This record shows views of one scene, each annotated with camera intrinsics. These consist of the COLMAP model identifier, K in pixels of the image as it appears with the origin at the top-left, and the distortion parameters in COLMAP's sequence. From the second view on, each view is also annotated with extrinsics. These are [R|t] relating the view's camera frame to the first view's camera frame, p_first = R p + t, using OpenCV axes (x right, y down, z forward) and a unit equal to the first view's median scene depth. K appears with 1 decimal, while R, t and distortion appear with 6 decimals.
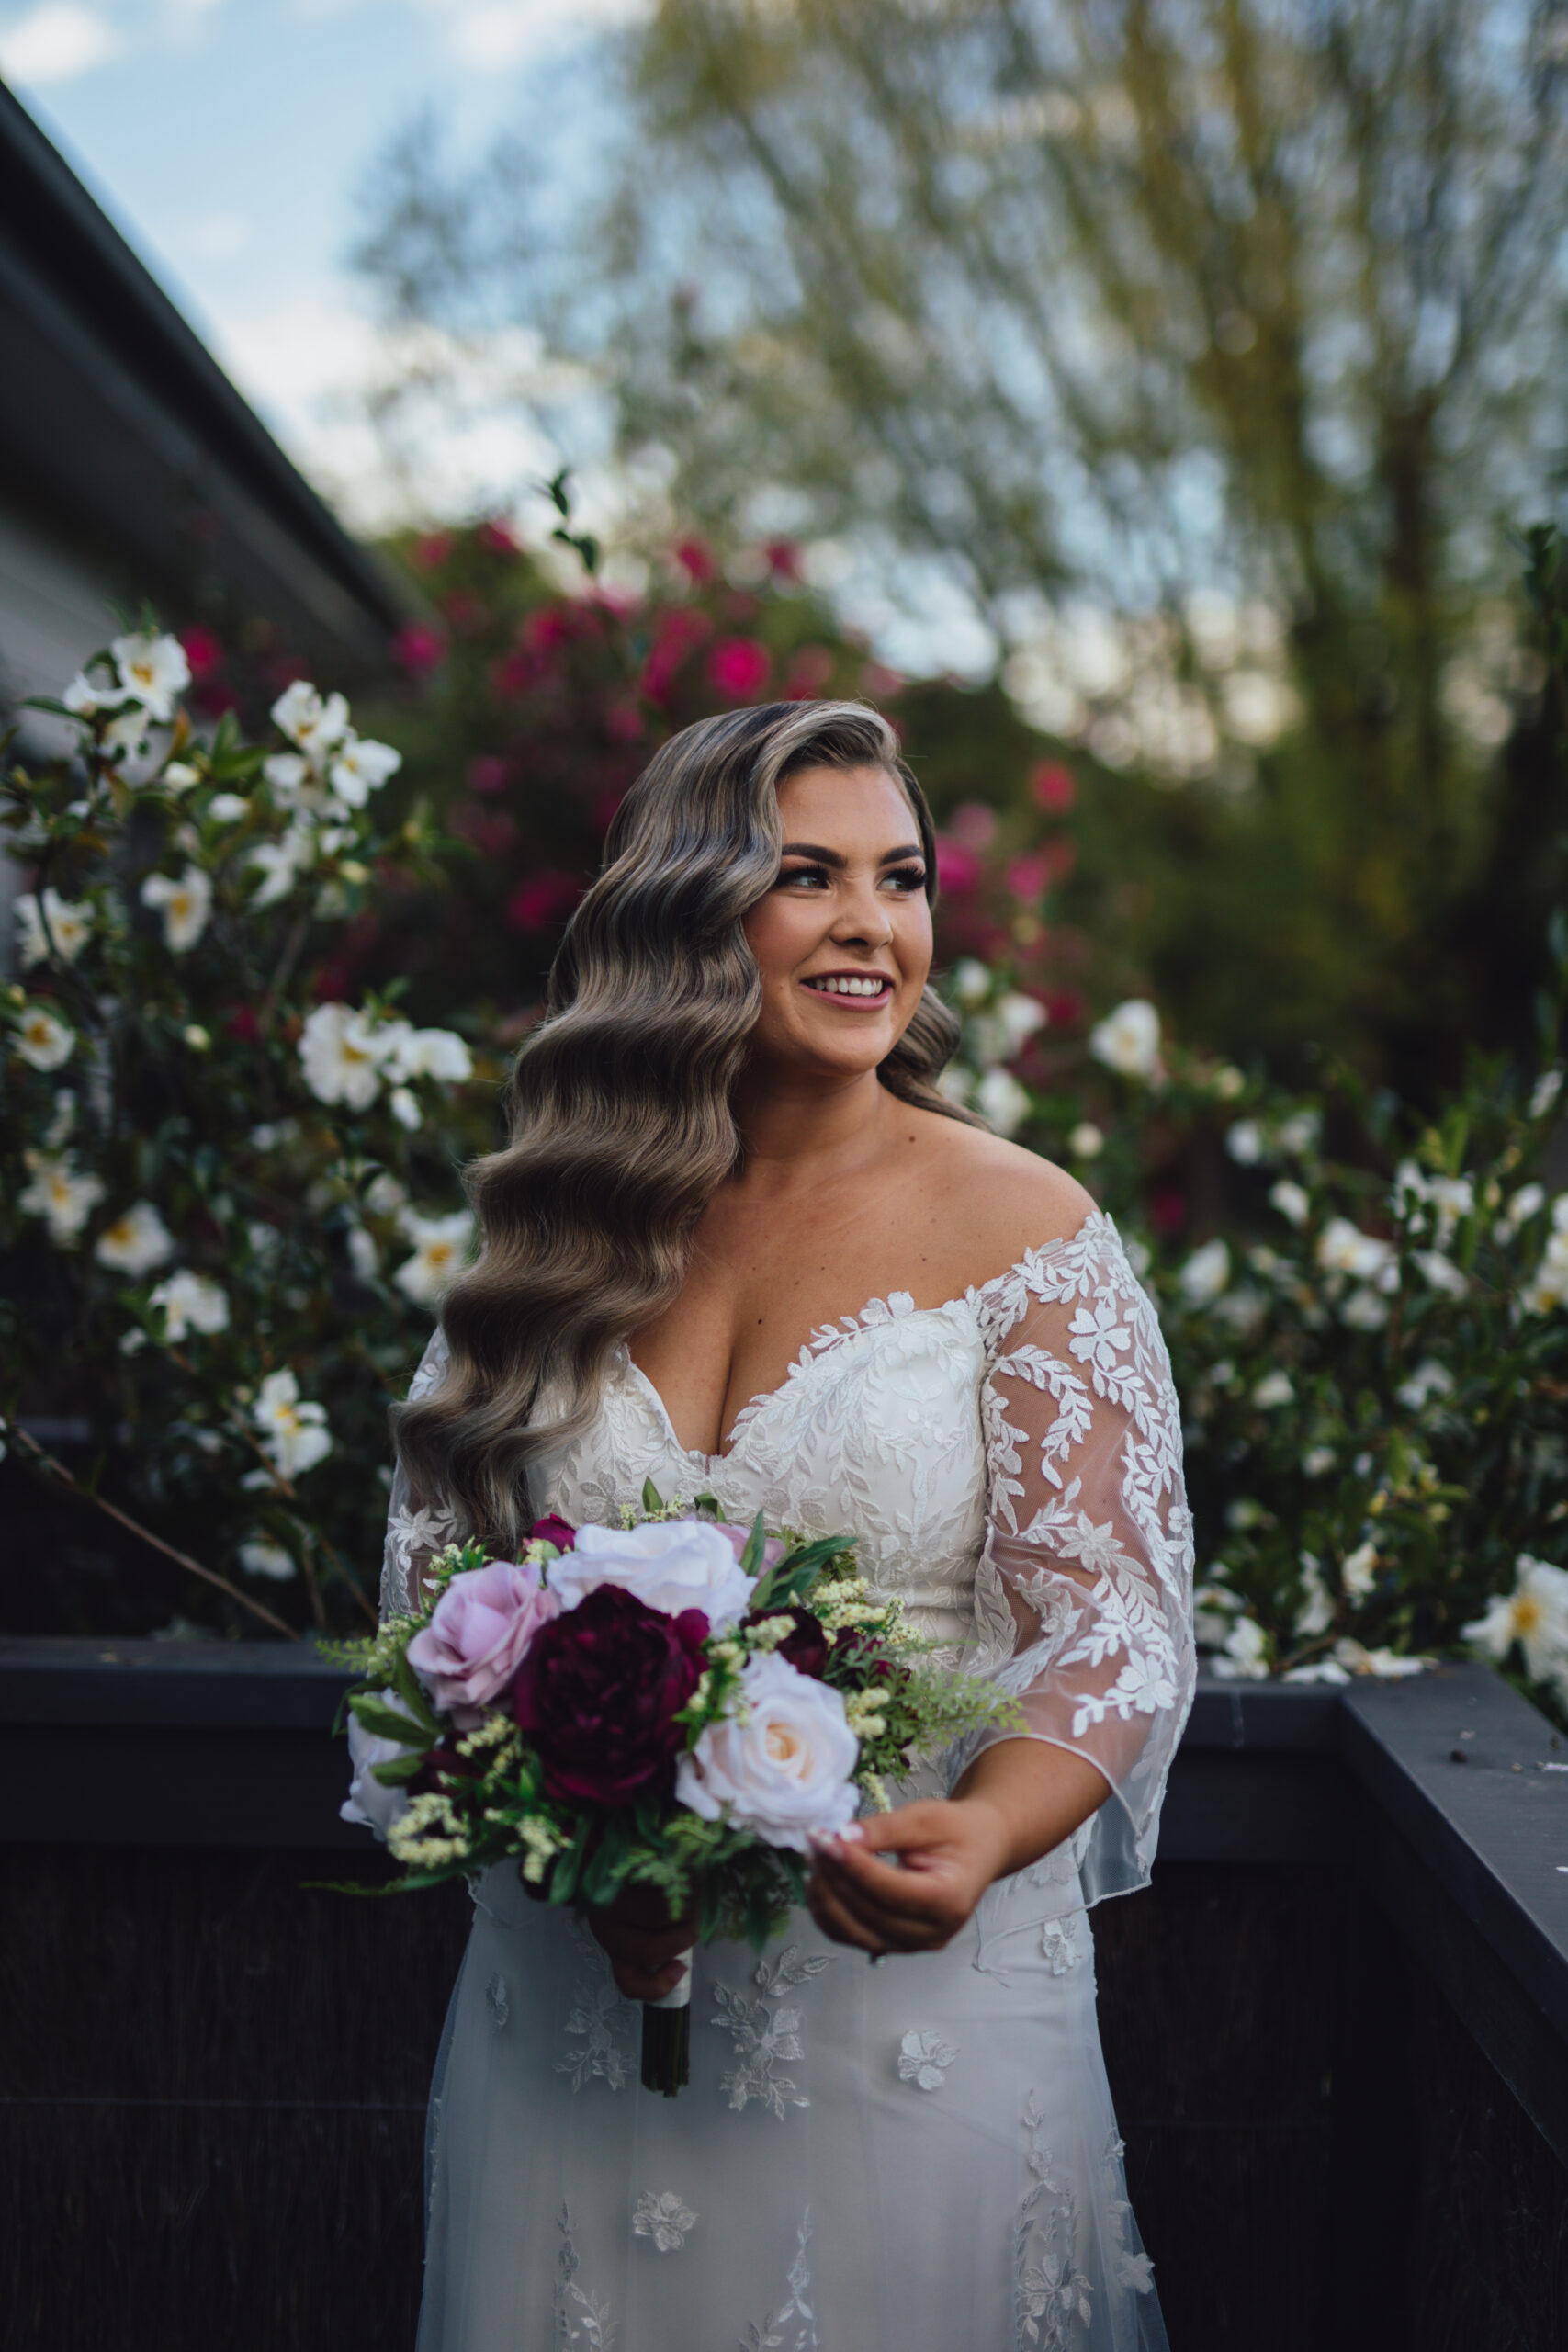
lens RADIAL K [[3295.4, 0, 784.0], [0, 3295.4, 1176.0], [0, 0, 1]] dist [0.009619, 0.023885]
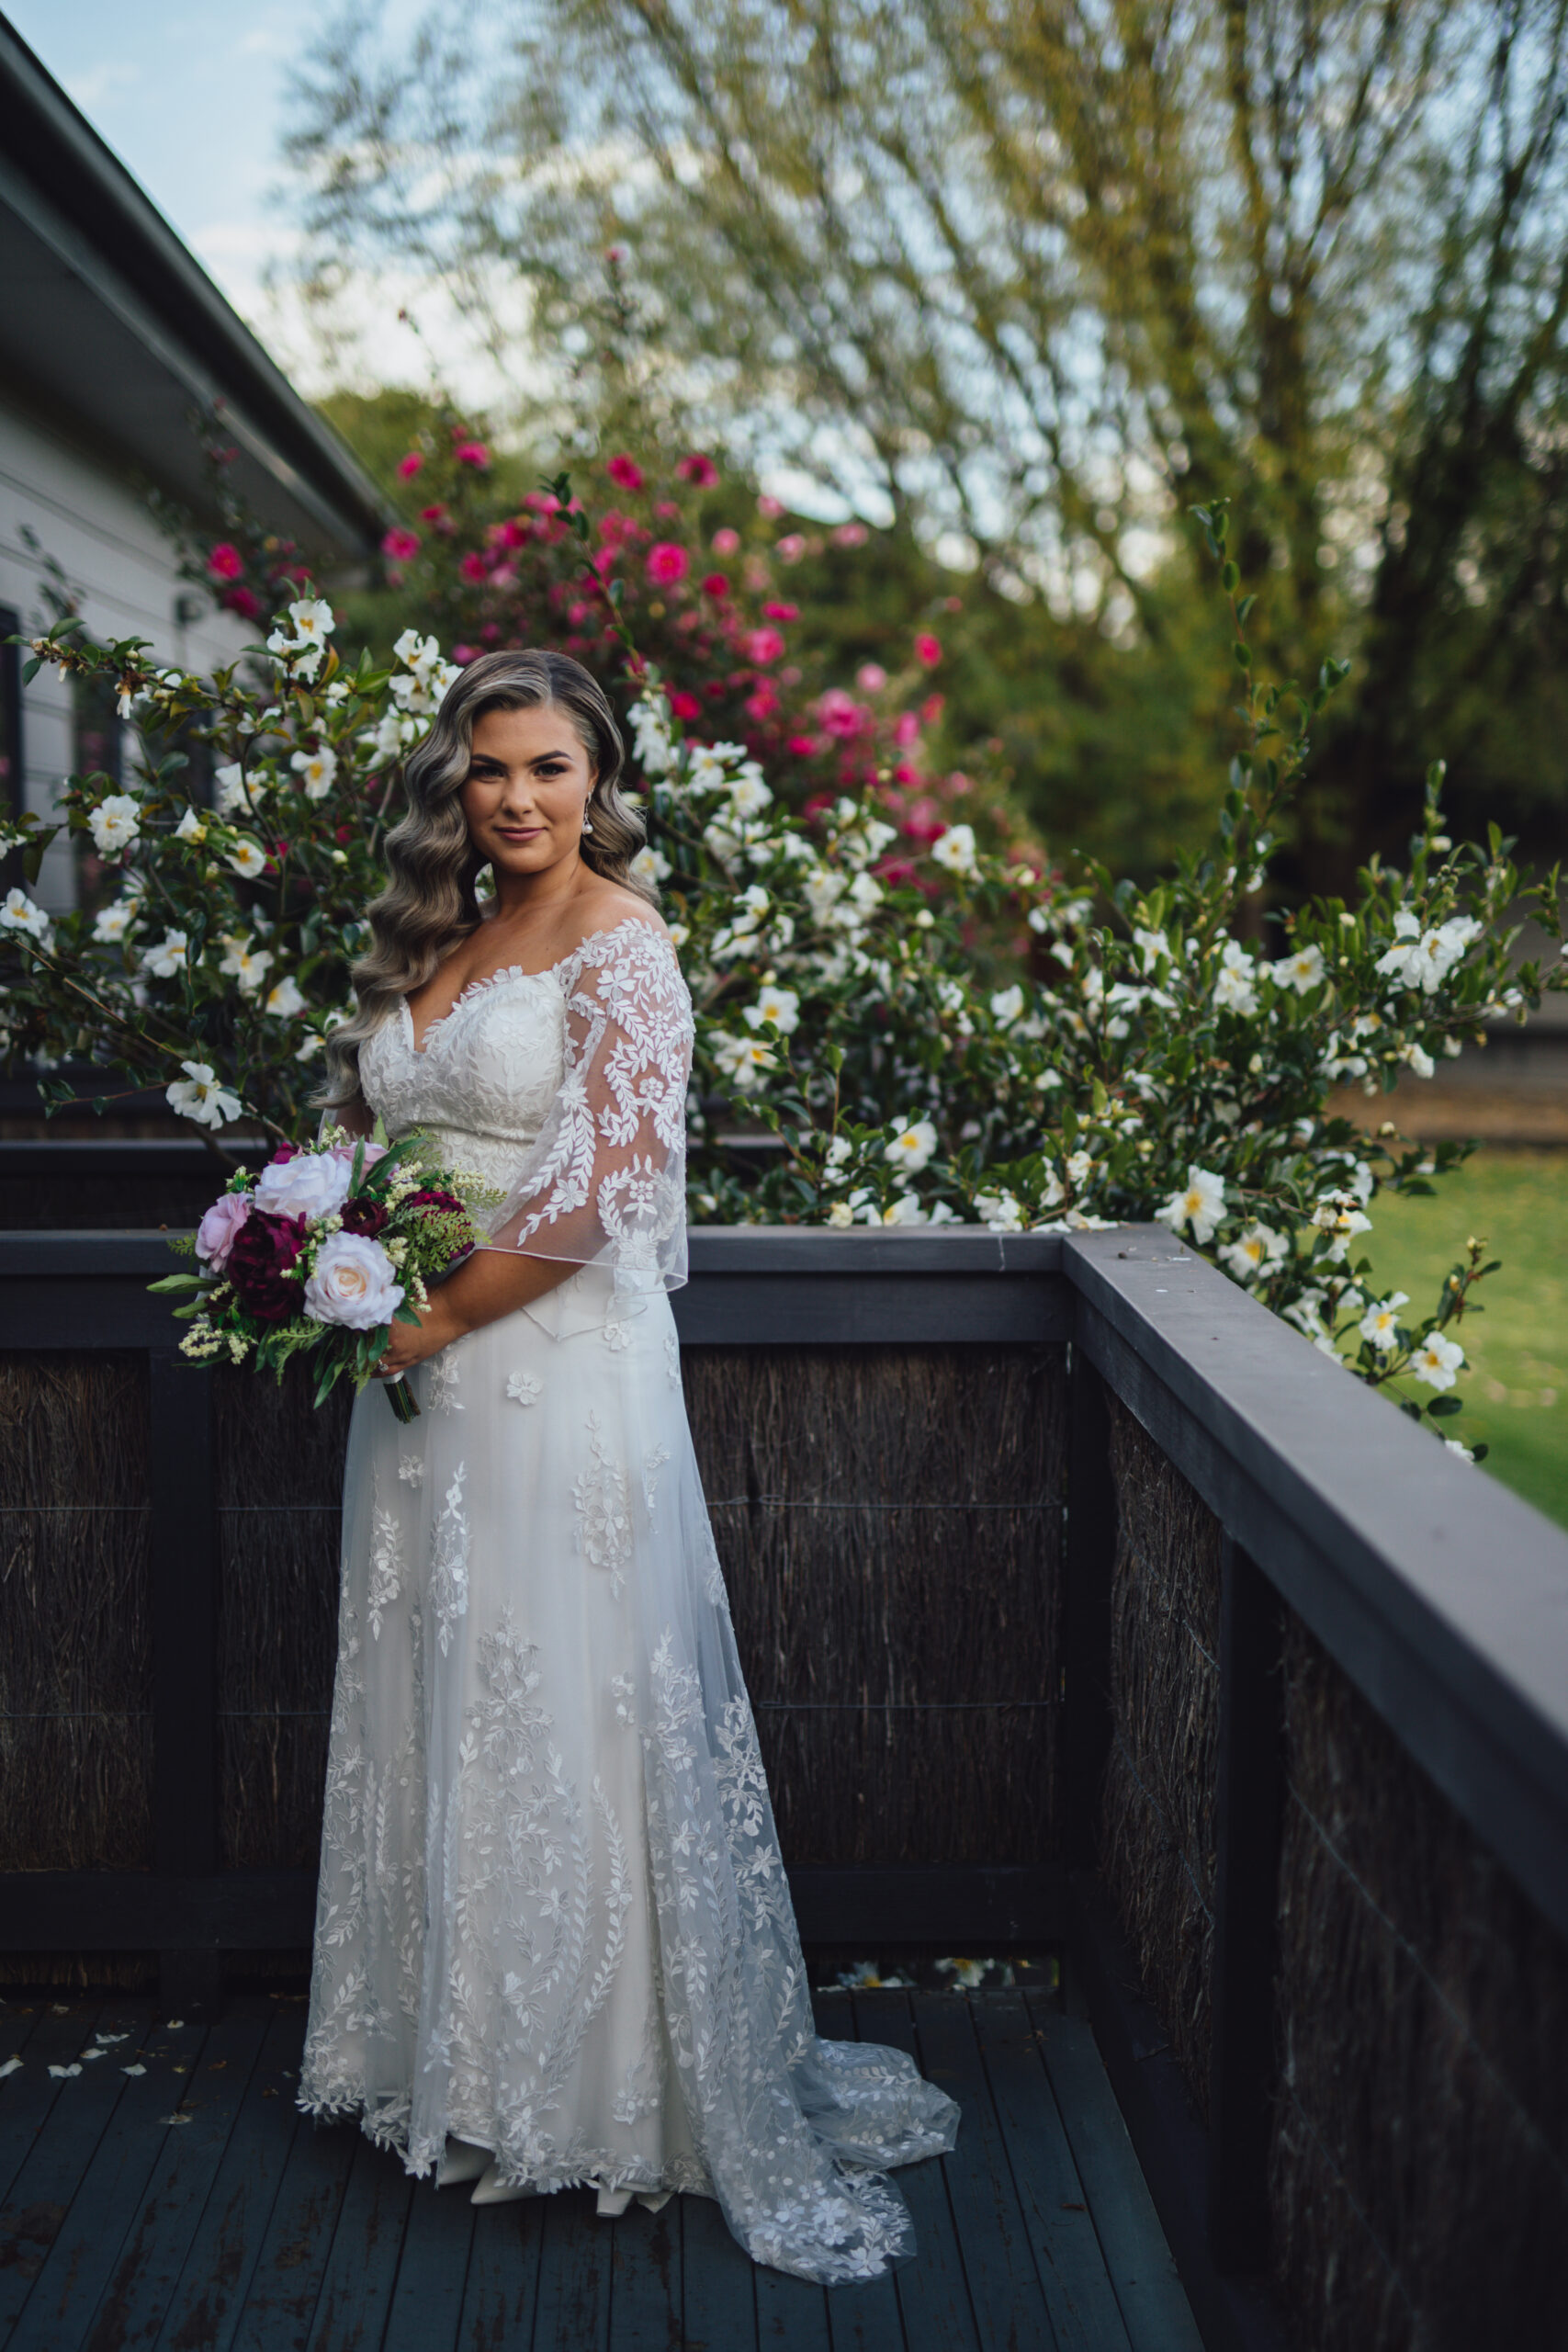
lens RADIAL K [[3341.3, 0, 704.5], [0, 3341.3, 1177.2], [0, 0, 1]] dist [0.013486, 0.044921]
pose [[0.999772, -0.021336, -0.001070, -0.003412], [0.021363, 0.998660, 0.047141, 0.016855], [0.000063, -0.047153, 0.998888, -0.253966]]
